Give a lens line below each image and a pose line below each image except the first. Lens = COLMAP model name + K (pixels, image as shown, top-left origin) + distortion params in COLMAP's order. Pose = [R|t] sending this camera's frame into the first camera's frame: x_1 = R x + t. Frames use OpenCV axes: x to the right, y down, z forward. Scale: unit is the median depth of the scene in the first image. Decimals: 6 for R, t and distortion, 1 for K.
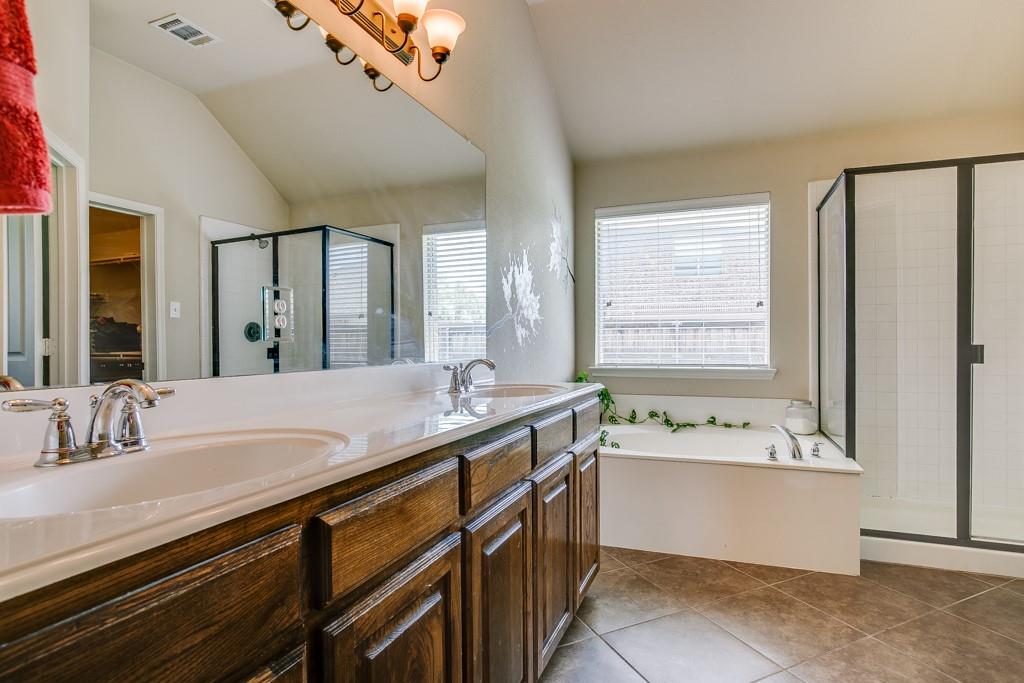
lens RADIAL K [[506.4, 0, 515.4], [0, 506.4, 341.2], [0, 0, 1]] dist [-0.045004, 0.019237]
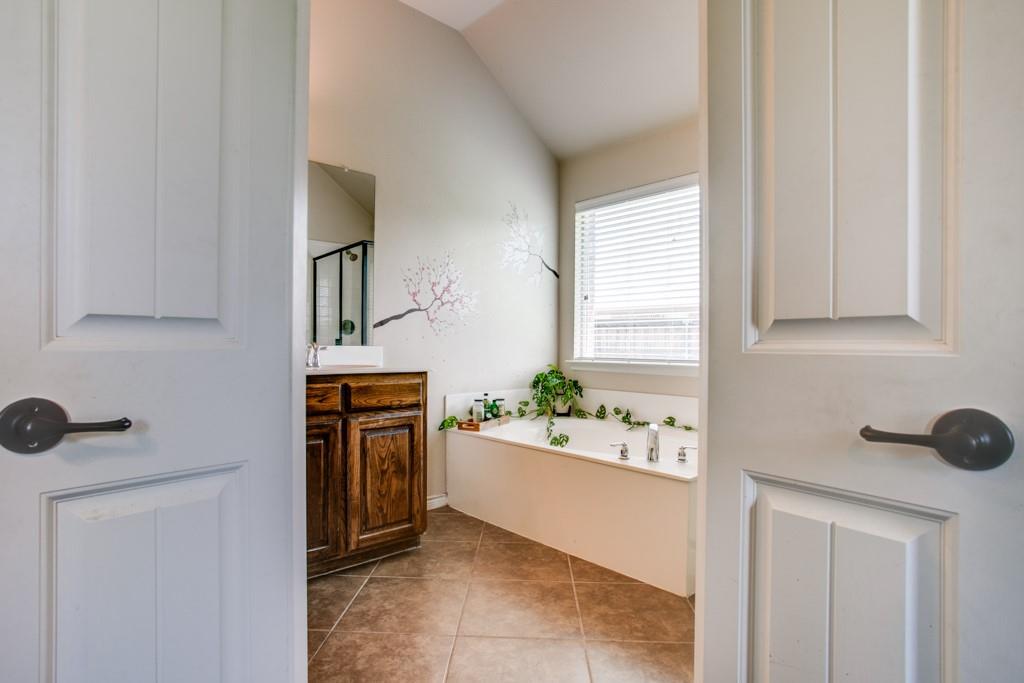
lens RADIAL K [[506.4, 0, 488.6], [0, 506.4, 339.1], [0, 0, 1]] dist [-0.045004, 0.019237]
pose [[0.893945, 0.008162, -0.448102, 0.505954], [-0.009057, 0.999959, 0.000147, 0.011072], [0.448085, 0.003927, 0.893983, 0.030578]]
